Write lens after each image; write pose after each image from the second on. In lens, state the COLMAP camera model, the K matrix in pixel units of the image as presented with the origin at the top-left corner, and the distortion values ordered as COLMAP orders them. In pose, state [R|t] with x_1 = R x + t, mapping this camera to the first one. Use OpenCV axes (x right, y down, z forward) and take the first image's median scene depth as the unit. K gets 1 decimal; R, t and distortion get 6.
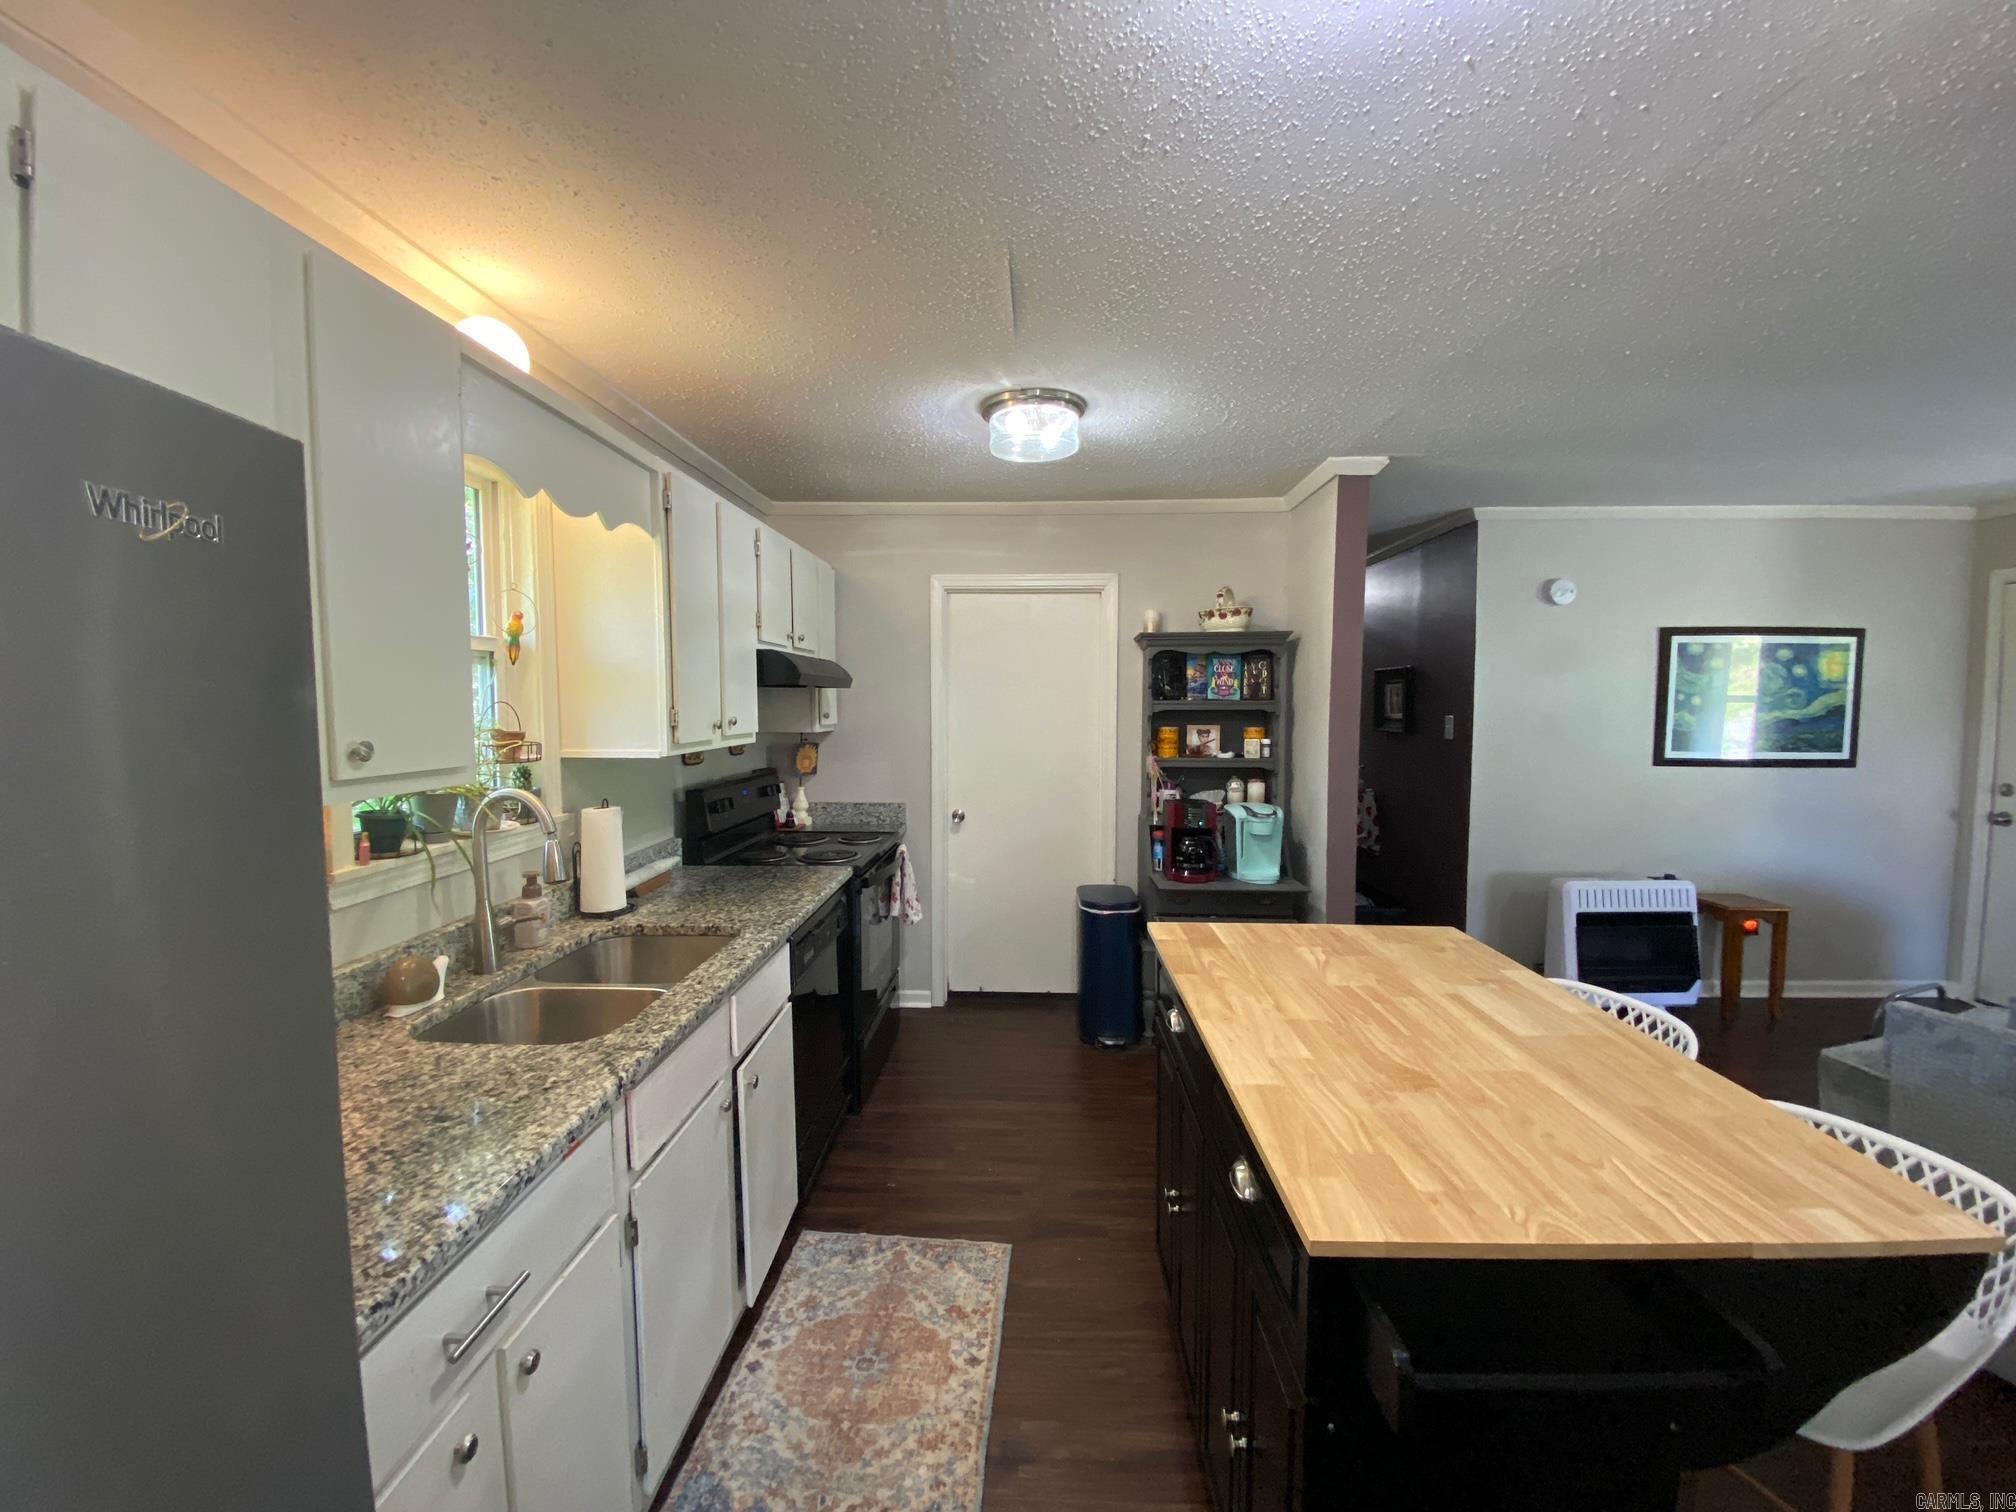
lens RADIAL K [[807.6, 0, 1003.5], [0, 807.6, 758.5], [0, 0, 1]] dist [0.035943, -0.027642]
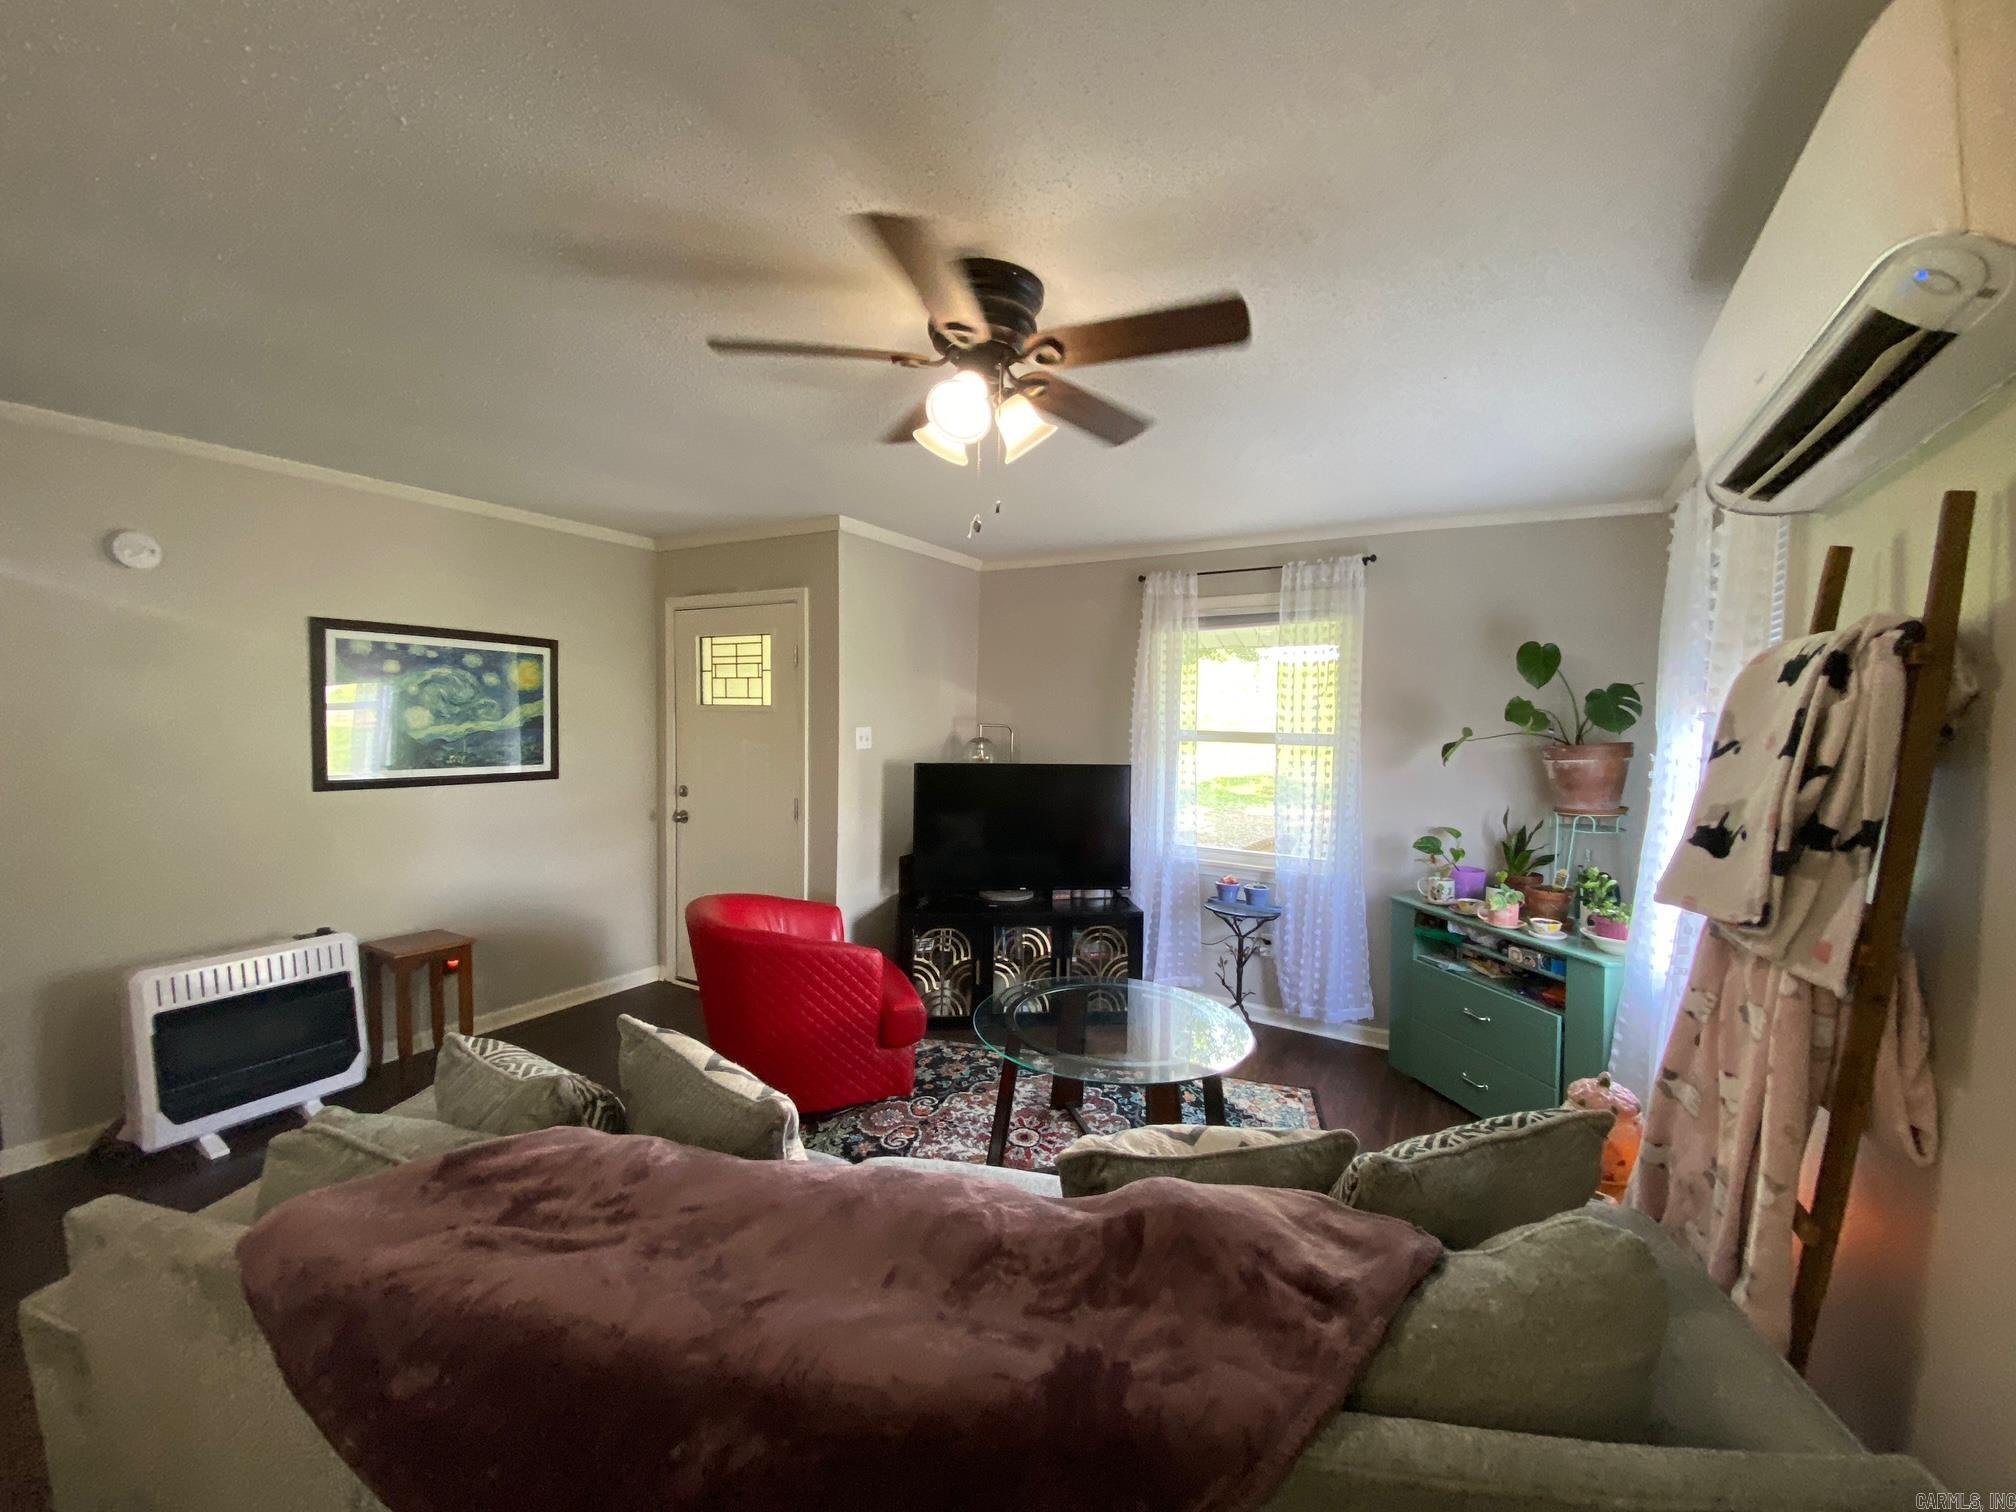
lens RADIAL K [[807.6, 0, 1003.5], [0, 807.6, 758.5], [0, 0, 1]] dist [0.035943, -0.027642]
pose [[0.476477, -0.037208, 0.878399, 0.472677], [0.041929, 0.998929, 0.019569, -0.011593], [-0.878187, 0.027506, 0.477526, 0.038183]]
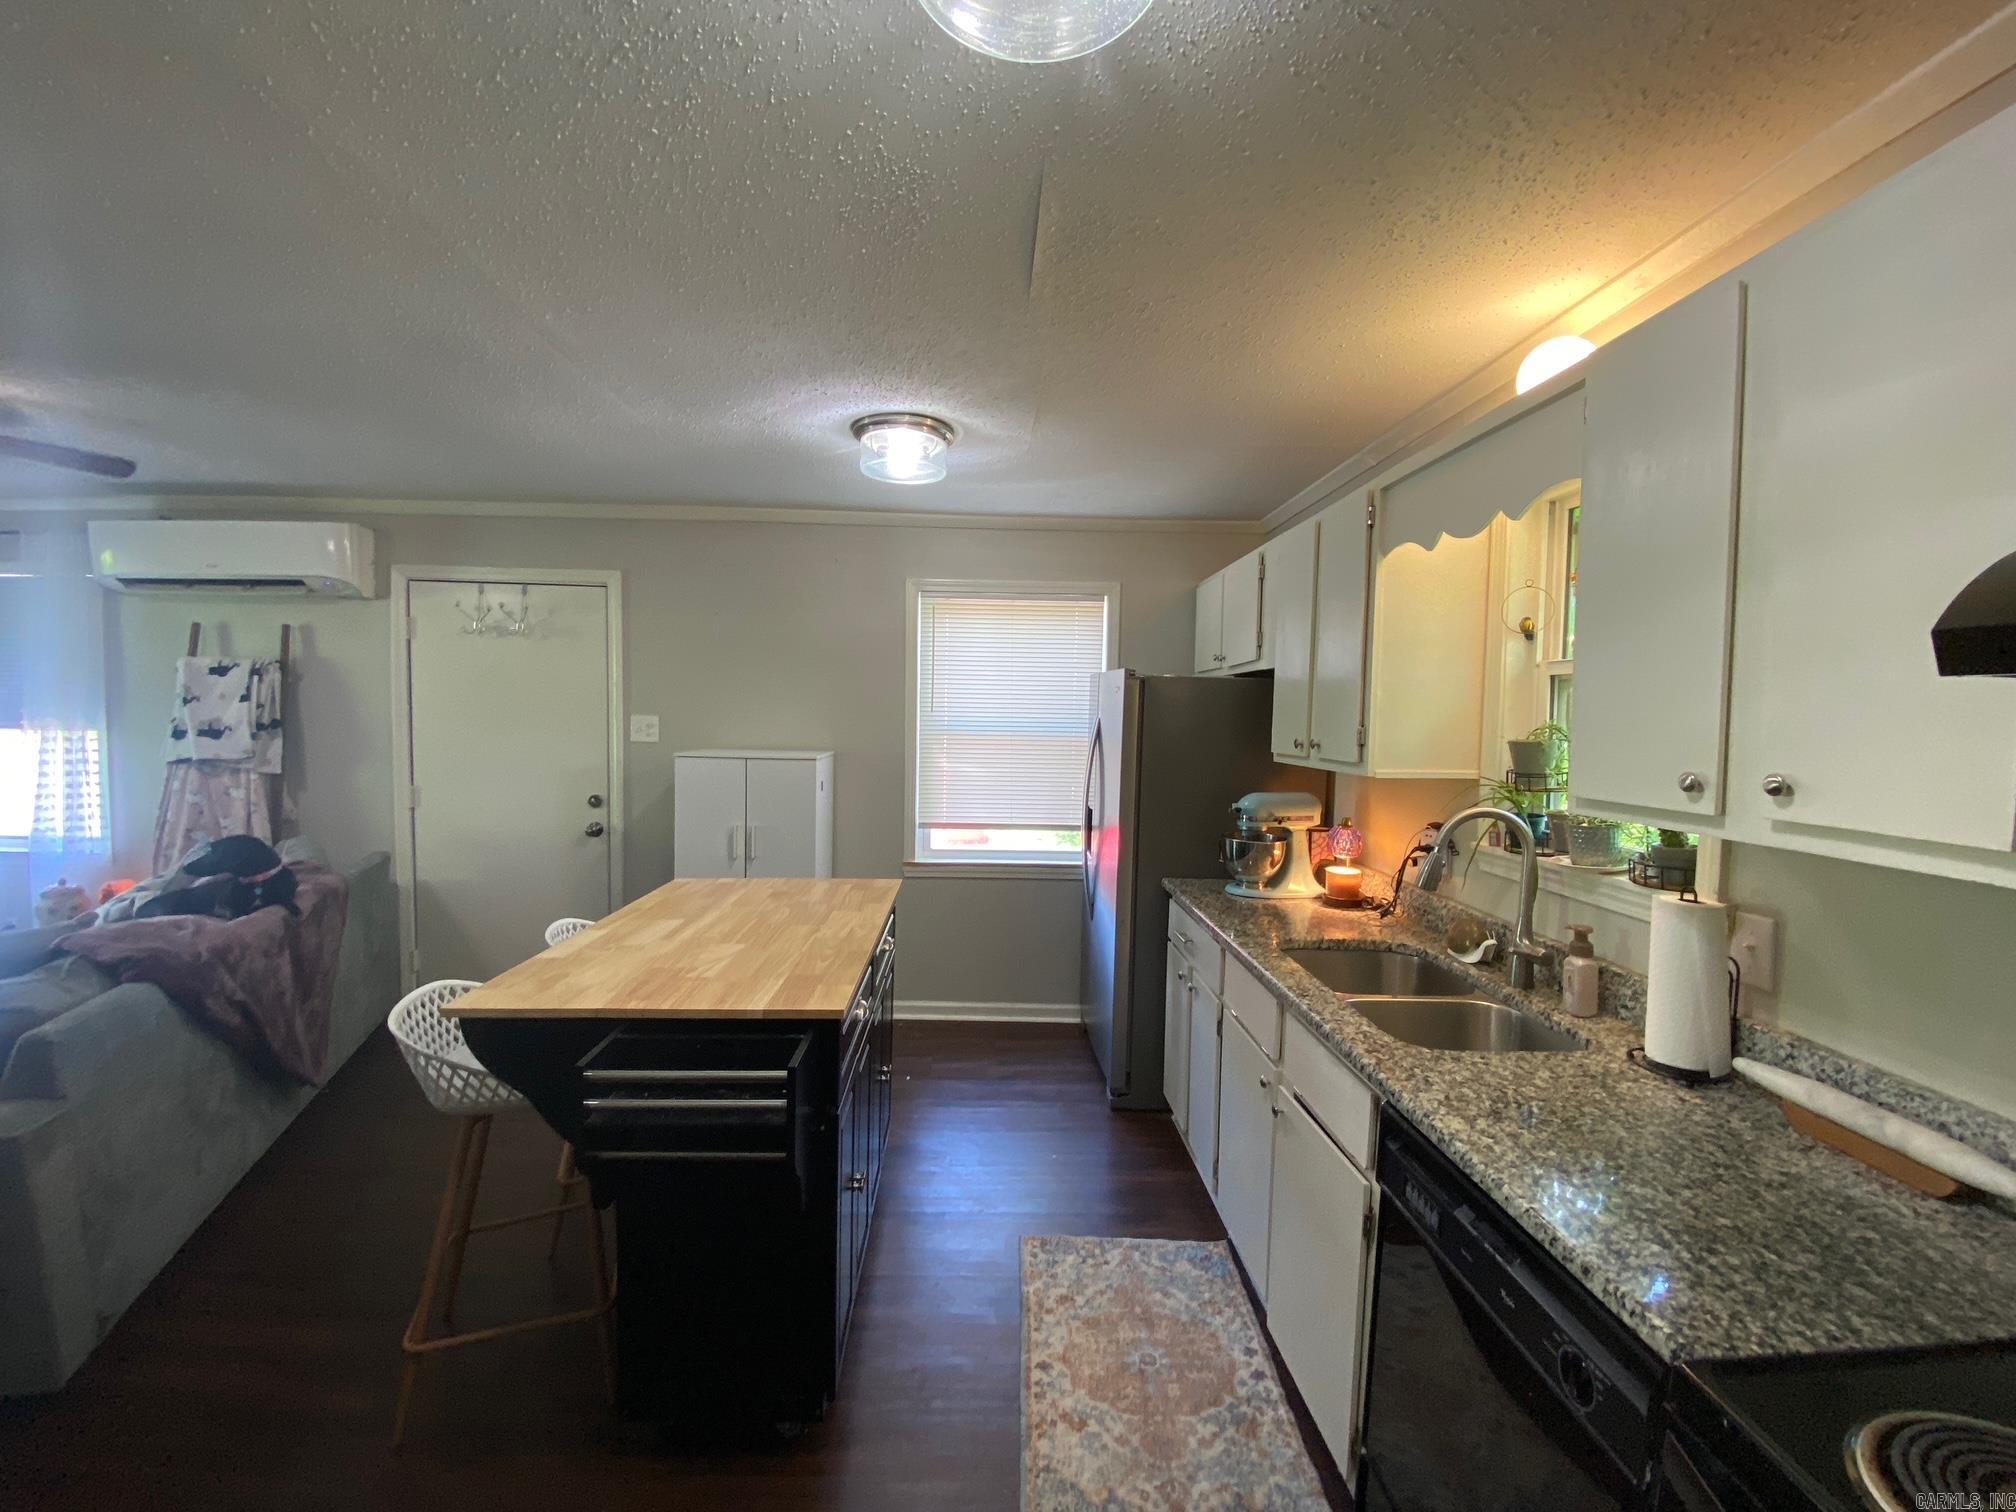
lens RADIAL K [[807.6, 0, 1003.5], [0, 807.6, 758.5], [0, 0, 1]] dist [0.035943, -0.027642]
pose [[-0.997419, -0.014618, -0.070296, 0.049481], [-0.023435, 0.991717, 0.126285, -0.072006], [0.067867, 0.127607, -0.989500, 0.980163]]
